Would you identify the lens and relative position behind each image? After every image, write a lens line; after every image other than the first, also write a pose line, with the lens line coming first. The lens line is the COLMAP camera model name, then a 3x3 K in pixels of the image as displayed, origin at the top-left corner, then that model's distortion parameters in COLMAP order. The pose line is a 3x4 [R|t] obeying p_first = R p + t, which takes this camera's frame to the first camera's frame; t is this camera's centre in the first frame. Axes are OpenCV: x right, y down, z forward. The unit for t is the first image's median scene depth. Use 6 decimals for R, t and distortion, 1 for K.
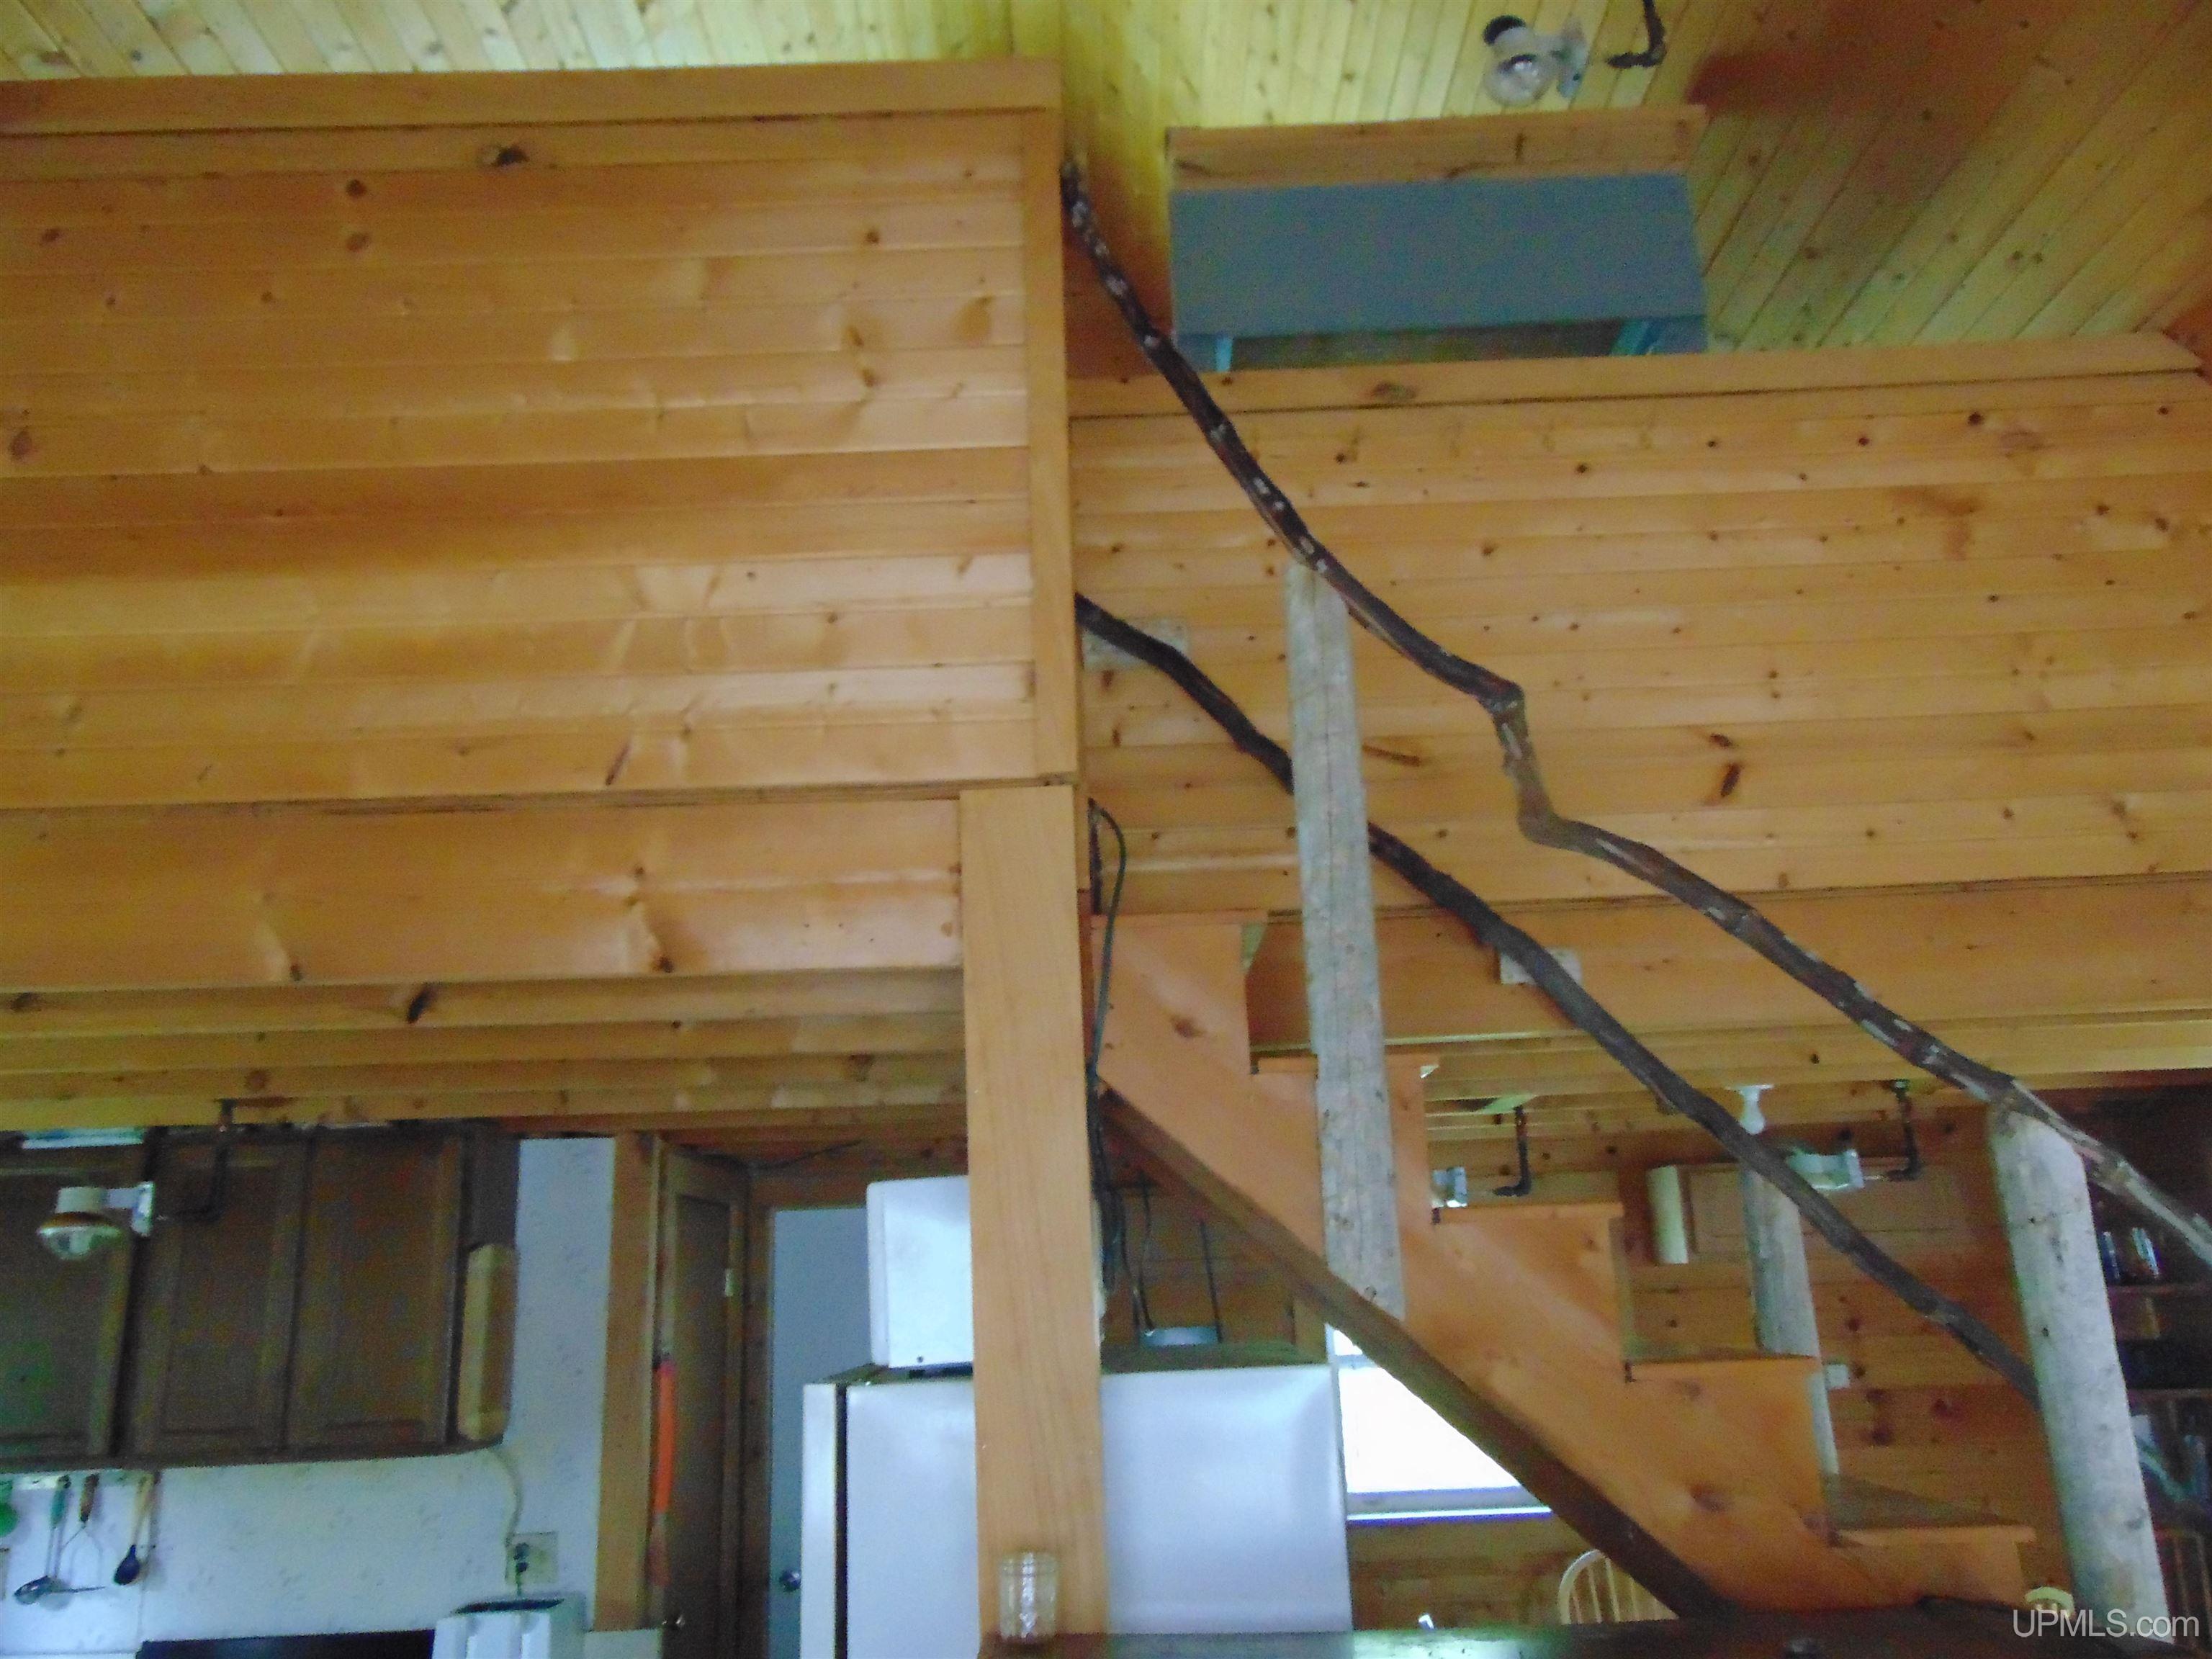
lens RADIAL K [[1663.5, 0, 1124.3], [0, 1663.5, 845.7], [0, 0, 1]] dist [0.014460, 0.001500]
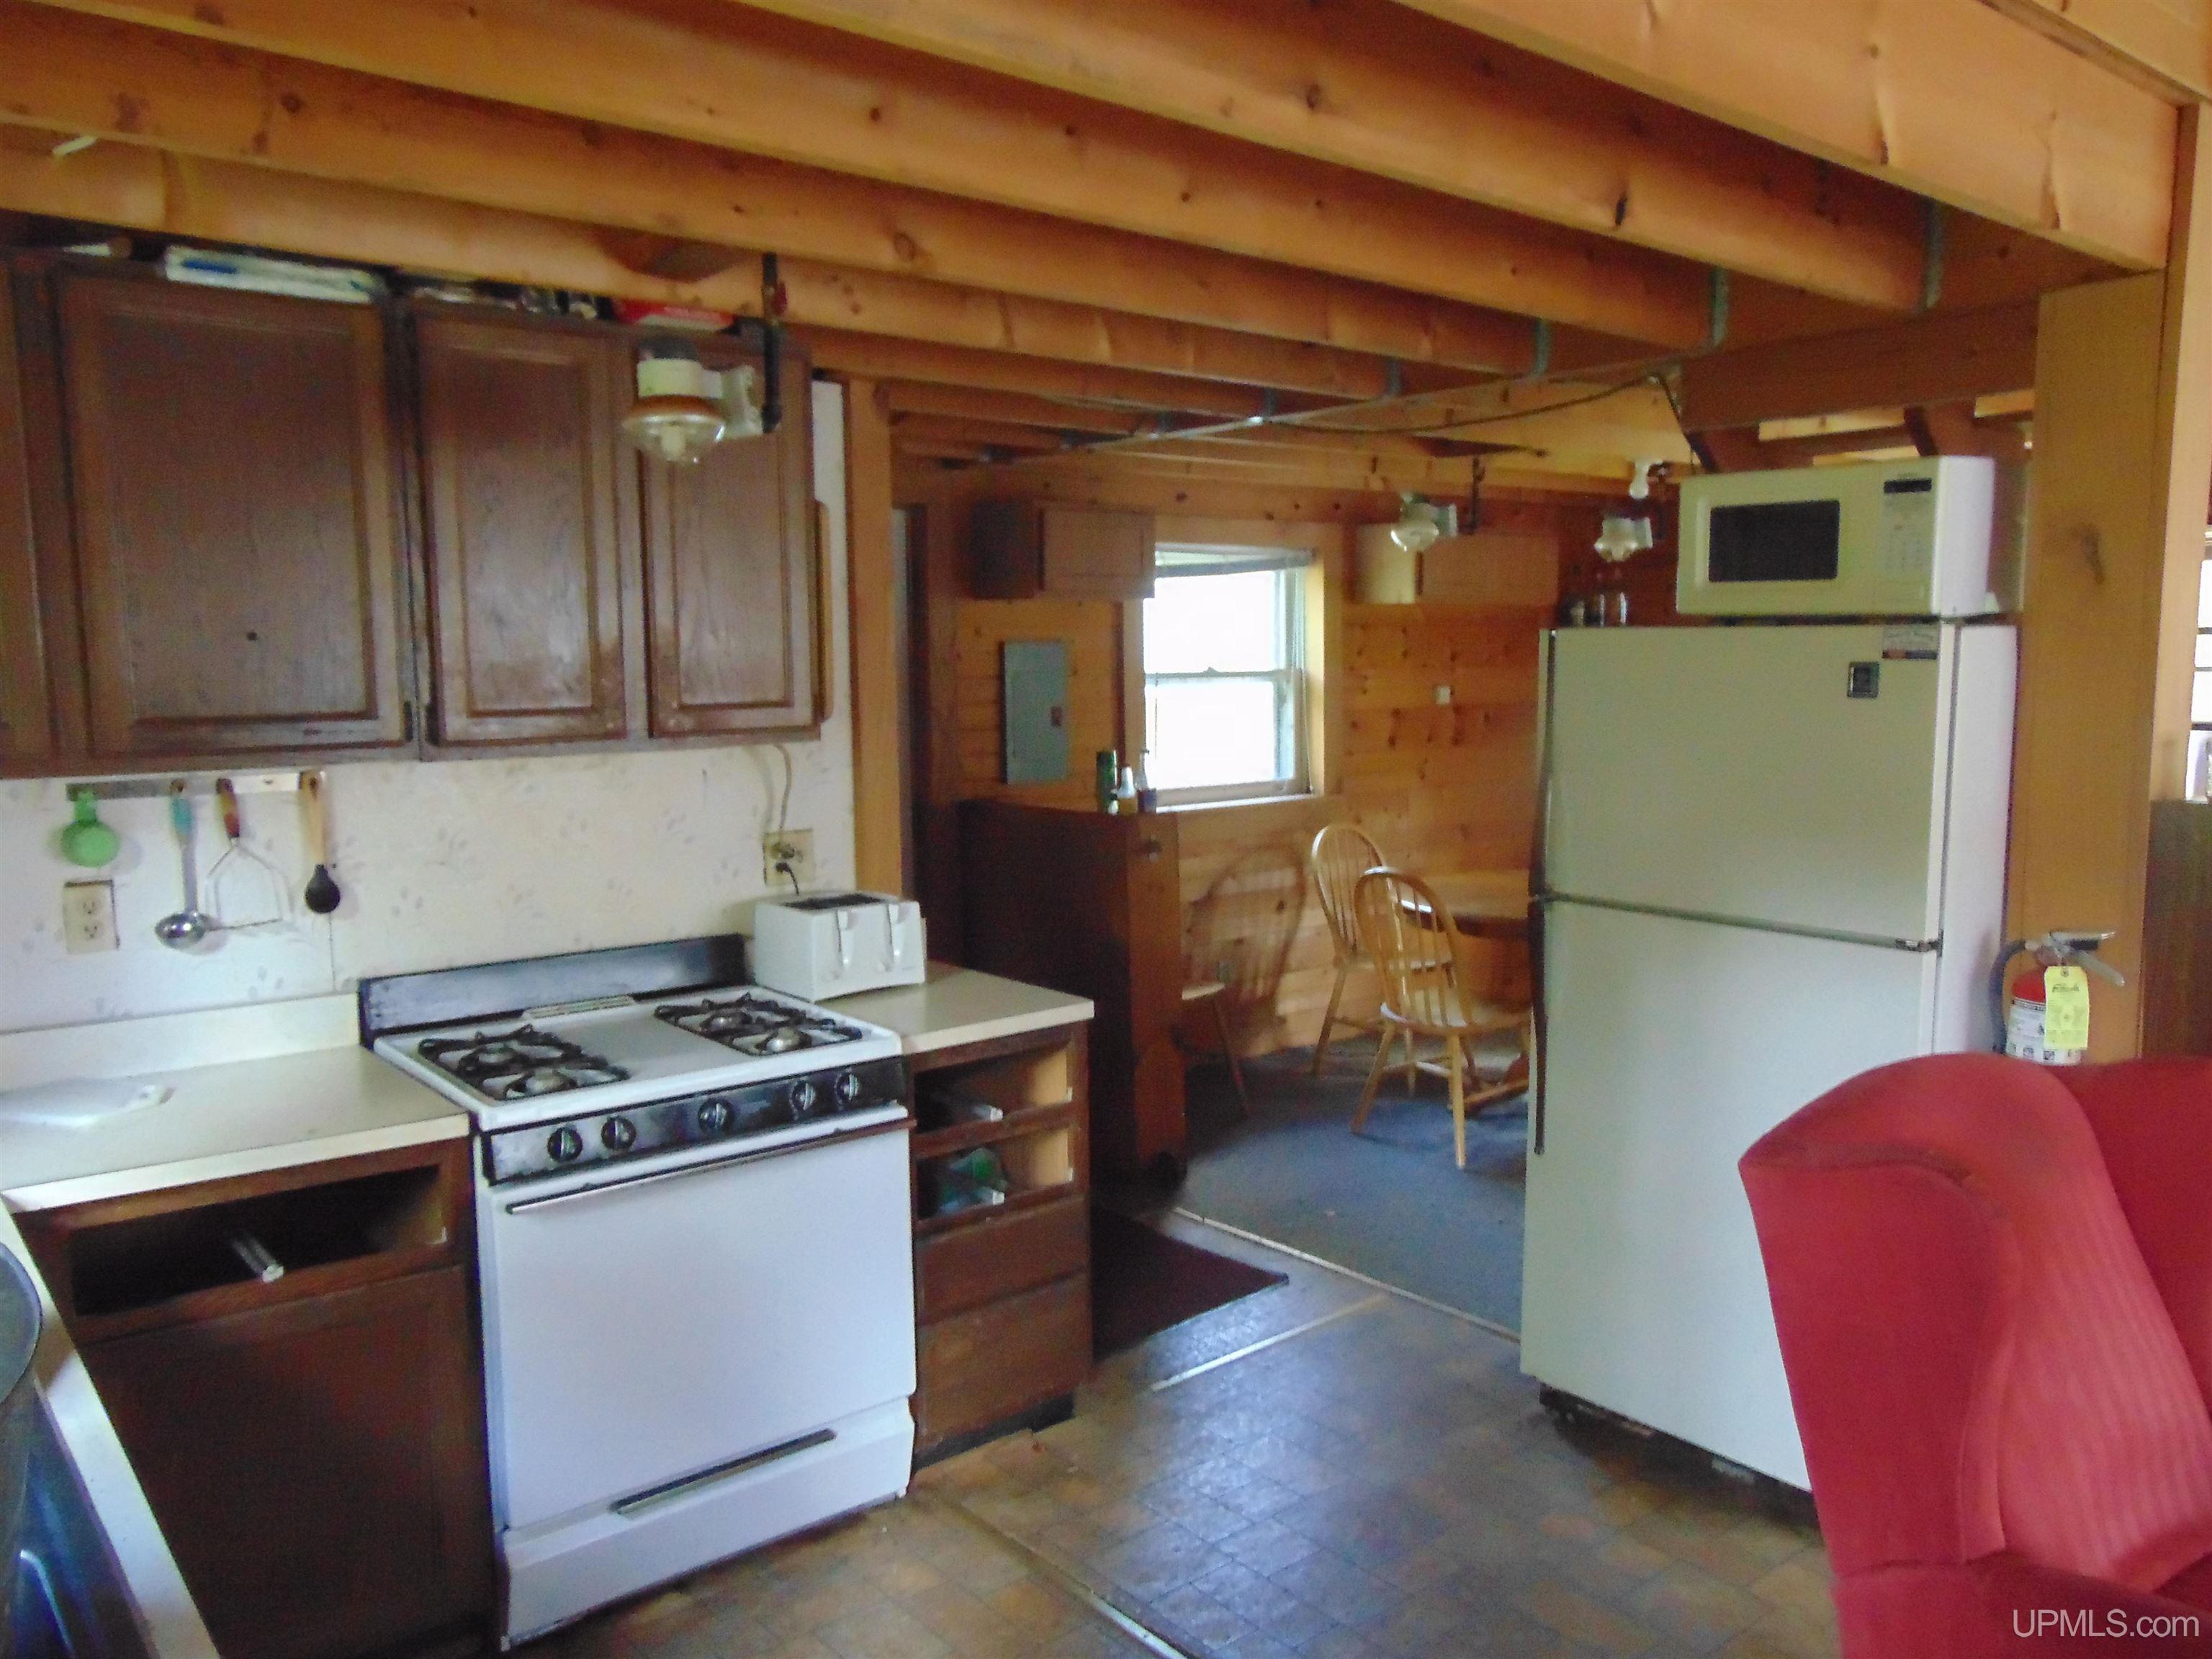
lens RADIAL K [[1661.7, 0, 1106.0], [0, 1661.7, 829.5], [0, 0, 1]] dist [-0.028311, 0.056175]
pose [[0.774112, -0.041225, 0.631704, -0.797984], [-0.181671, 0.941437, 0.284063, 0.136266], [-0.606420, -0.334659, 0.721289, 0.277372]]
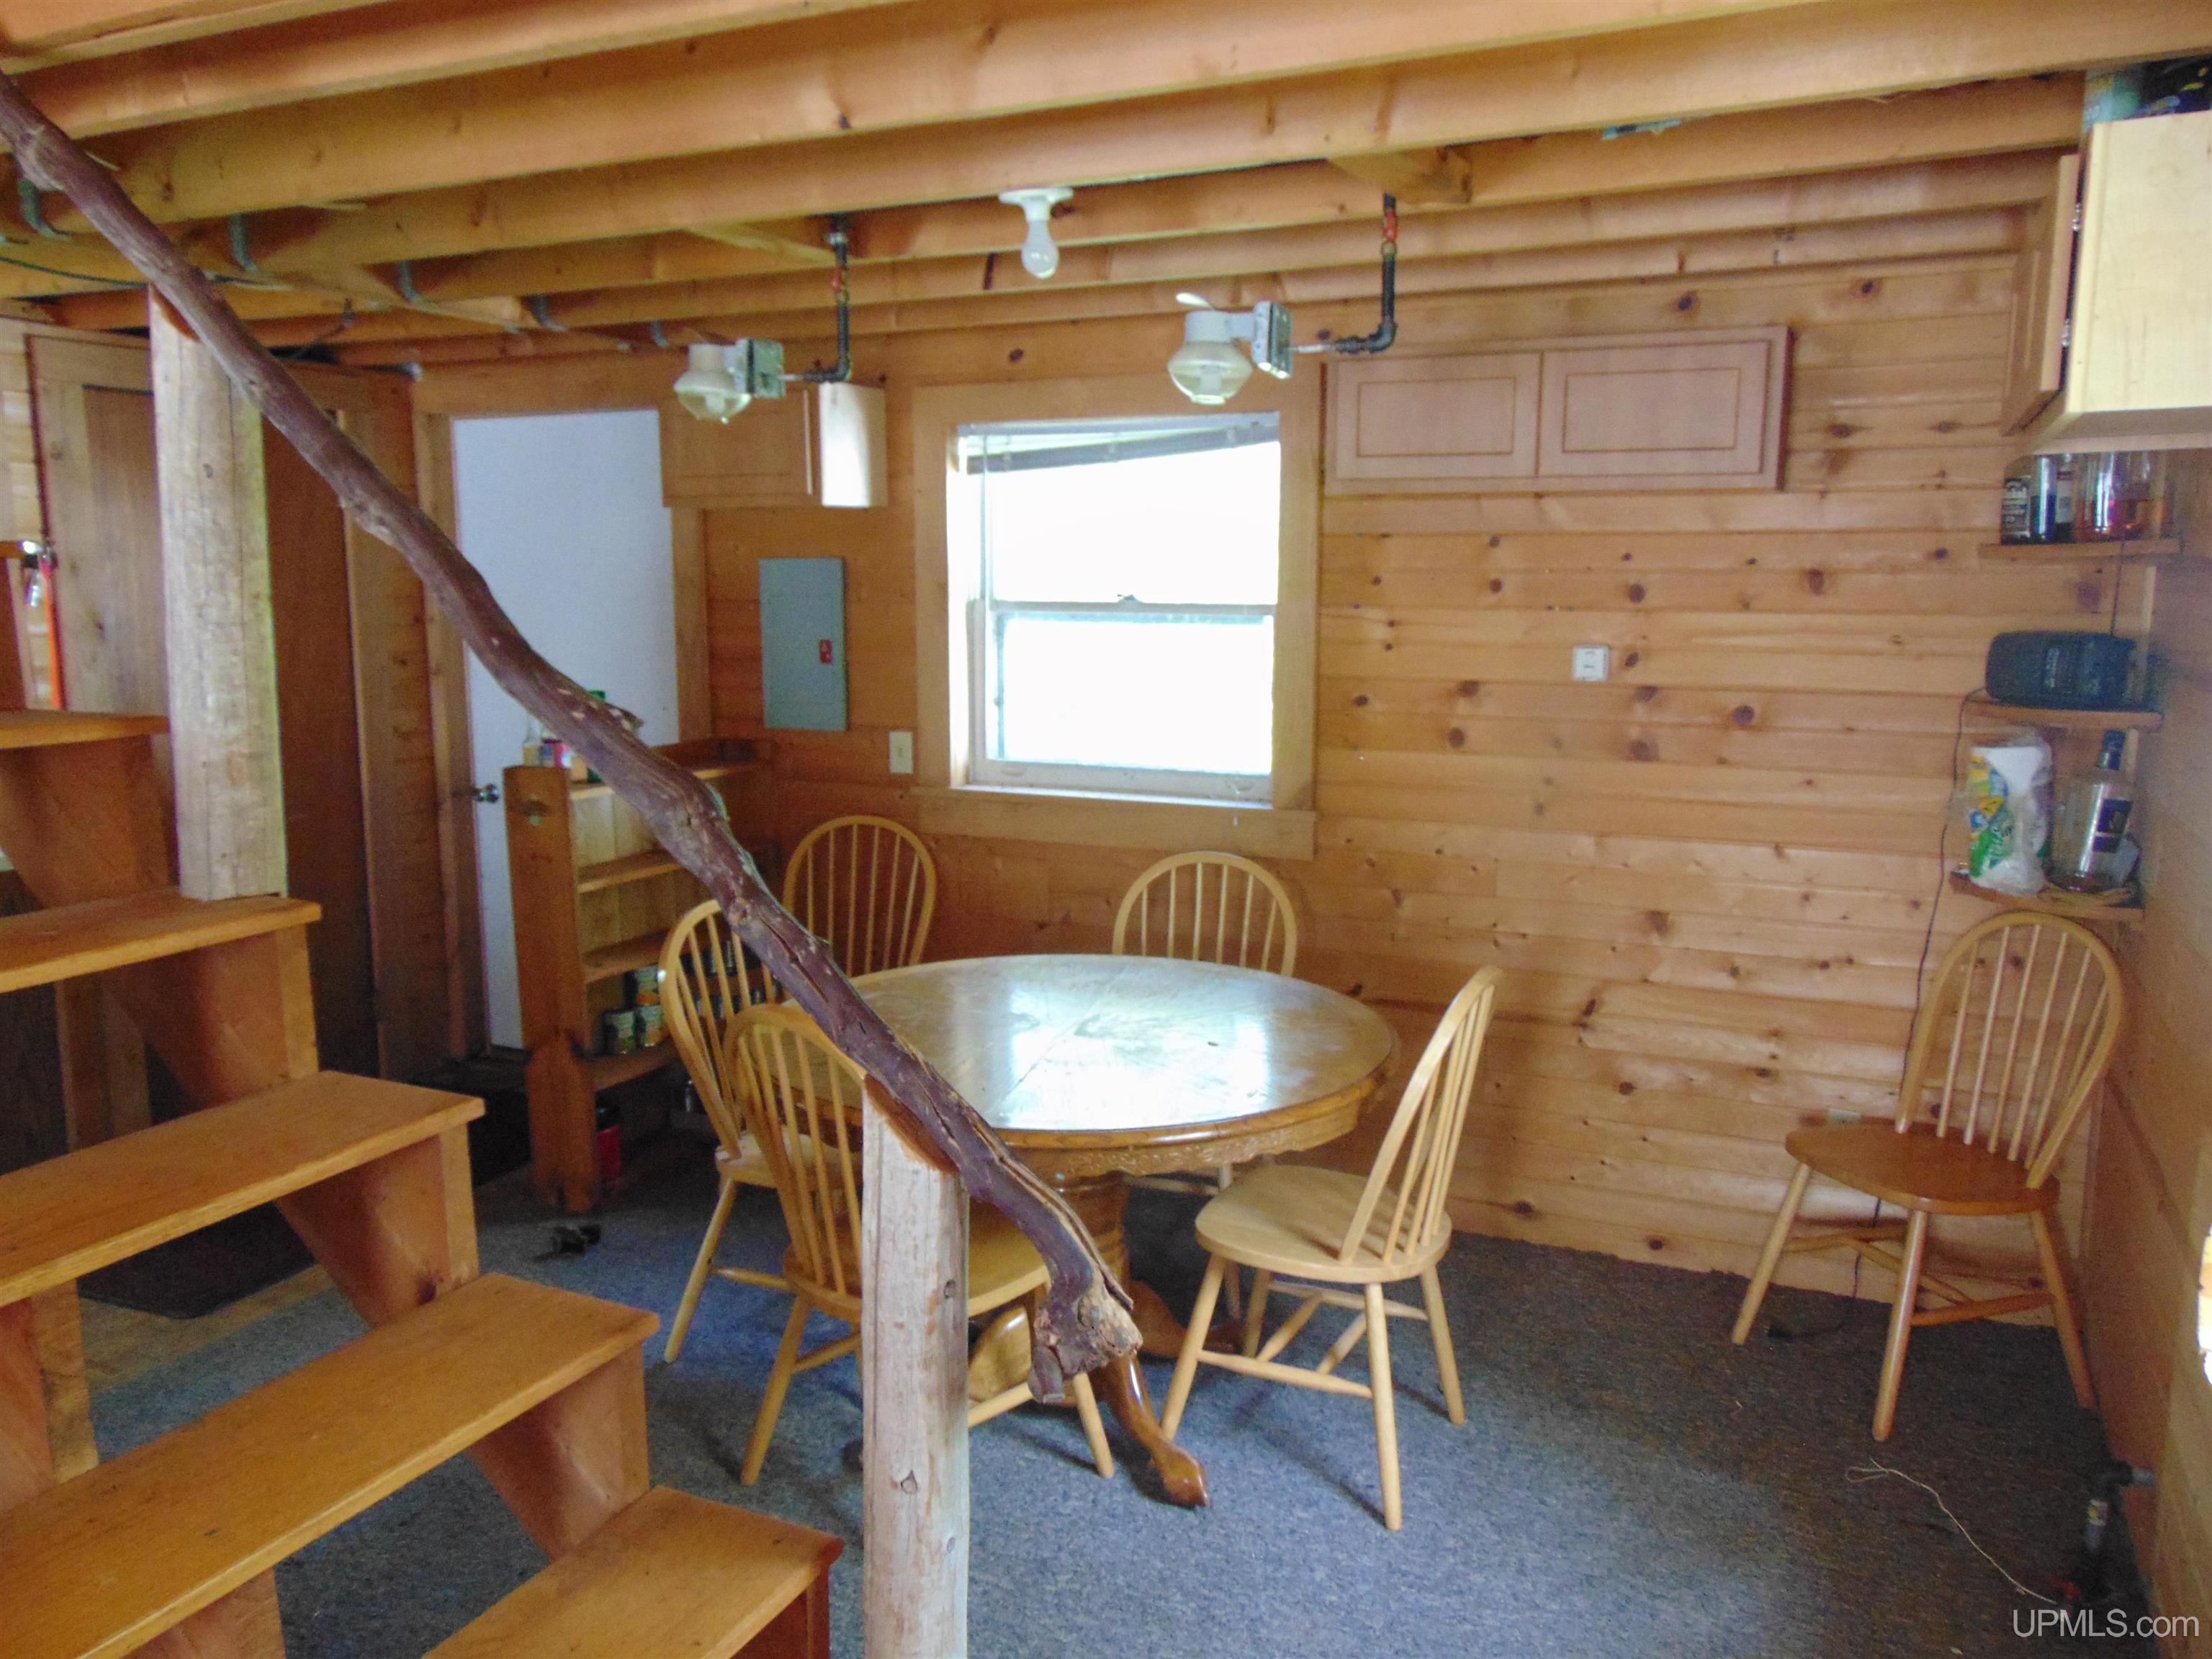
lens RADIAL K [[1693.9, 0, 1104.1], [0, 1693.9, 844.2], [0, 0, 1]] dist [-0.014163, 0.063345]
pose [[0.901986, 0.107793, -0.418094, 0.707428], [0.077729, 0.911975, 0.402816, 0.119573], [0.424712, -0.395832, 0.814209, 0.422561]]
